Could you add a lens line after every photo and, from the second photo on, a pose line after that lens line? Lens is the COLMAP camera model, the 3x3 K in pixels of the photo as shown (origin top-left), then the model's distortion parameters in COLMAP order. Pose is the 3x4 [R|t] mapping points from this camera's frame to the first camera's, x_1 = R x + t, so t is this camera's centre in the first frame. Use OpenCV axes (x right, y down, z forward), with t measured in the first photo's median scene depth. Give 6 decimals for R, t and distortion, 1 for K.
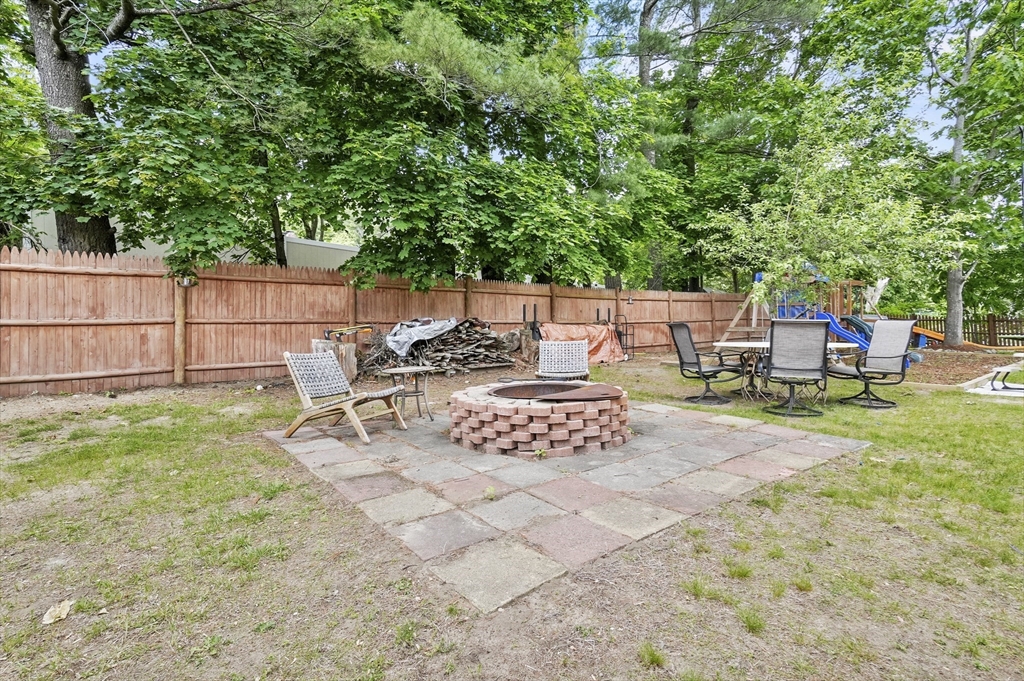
lens RADIAL K [[518.5, 0, 507.3], [0, 518.5, 323.5], [0, 0, 1]] dist [0.010980, 0.003928]
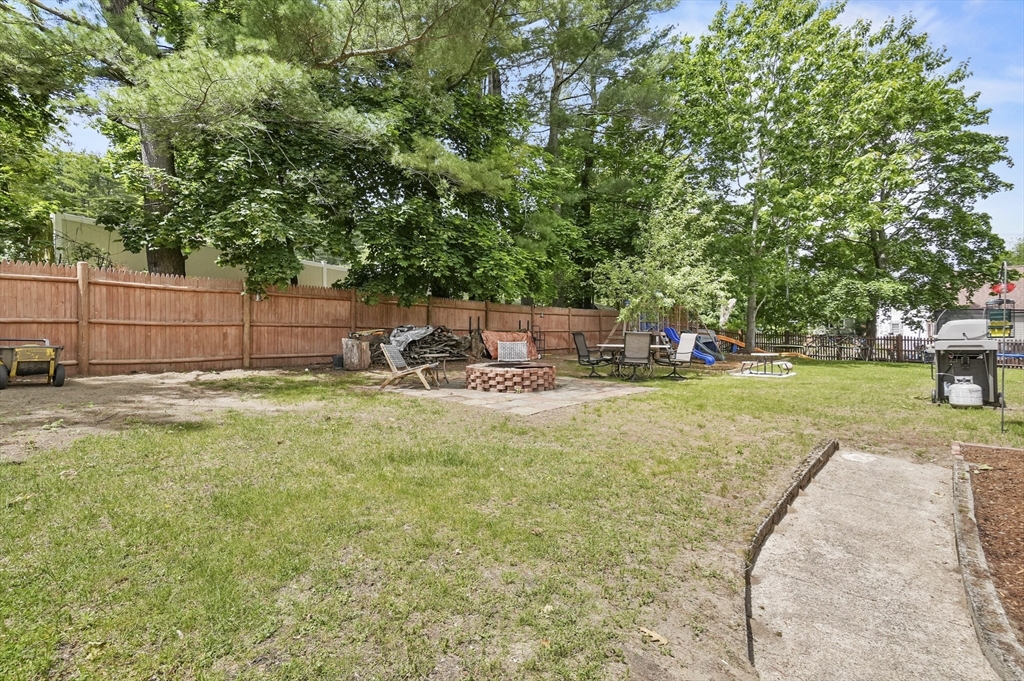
lens RADIAL K [[518.5, 0, 512.0], [0, 518.5, 337.7], [0, 0, 1]] dist [0.010980, 0.003928]
pose [[0.979469, 0.017710, 0.200818, -0.179496], [-0.020568, 0.999715, 0.012152, 0.000435], [-0.200545, -0.016033, 0.979553, -0.499695]]
